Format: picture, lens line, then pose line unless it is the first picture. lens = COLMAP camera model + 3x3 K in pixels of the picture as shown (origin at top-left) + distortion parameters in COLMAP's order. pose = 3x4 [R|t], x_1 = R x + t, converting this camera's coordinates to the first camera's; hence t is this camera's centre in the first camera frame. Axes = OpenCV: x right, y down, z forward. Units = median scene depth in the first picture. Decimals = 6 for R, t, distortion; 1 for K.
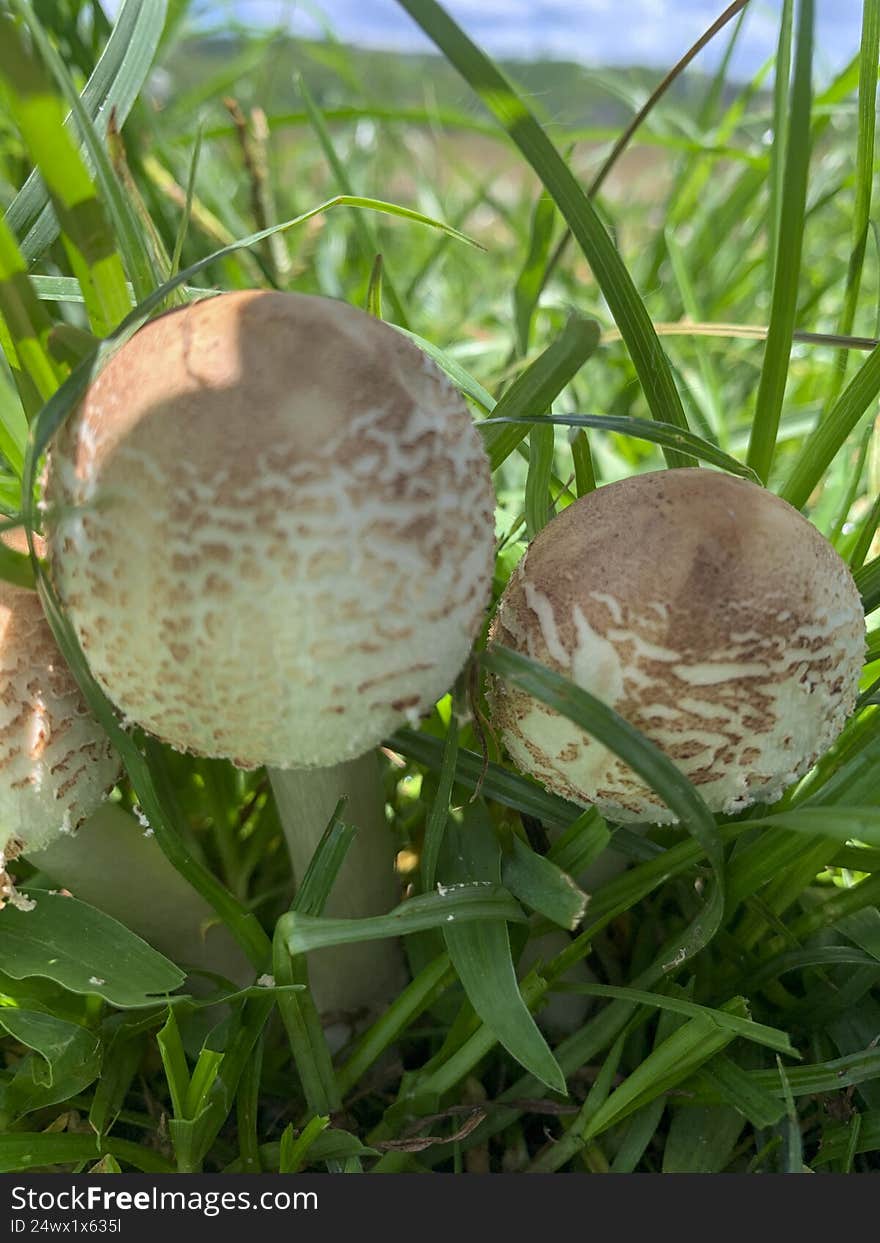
lens RADIAL K [[1008.0, 0, 447.7], [0, 1008.0, 616.8], [0, 0, 1]] dist [-0.005810, -0.006447]
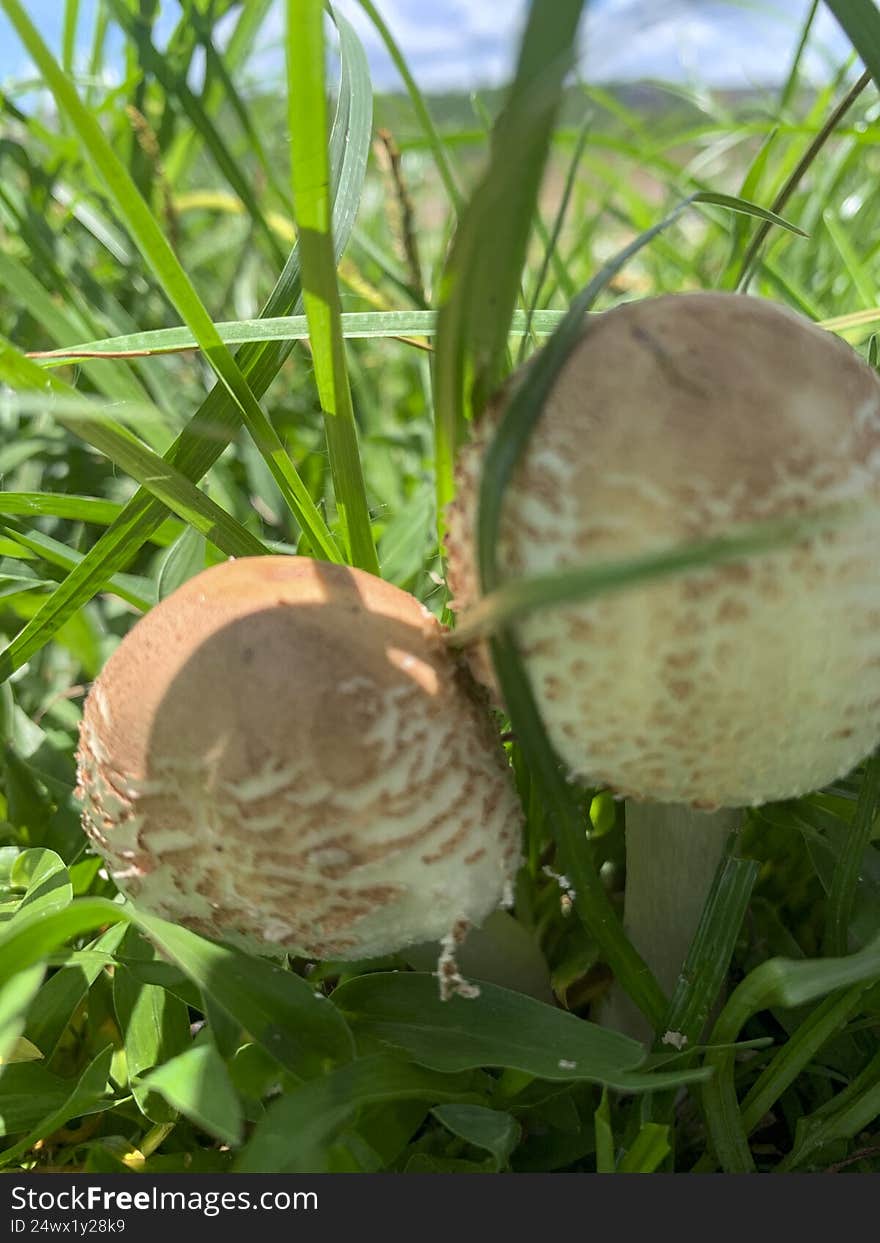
lens RADIAL K [[1008.0, 0, 435.3], [0, 1008.0, 621.5], [0, 0, 1]] dist [-0.005810, -0.006447]
pose [[0.992974, -0.117406, 0.014812, -0.491102], [0.117745, 0.992738, -0.024642, -0.029383], [-0.011811, 0.026213, 0.999587, 0.094725]]
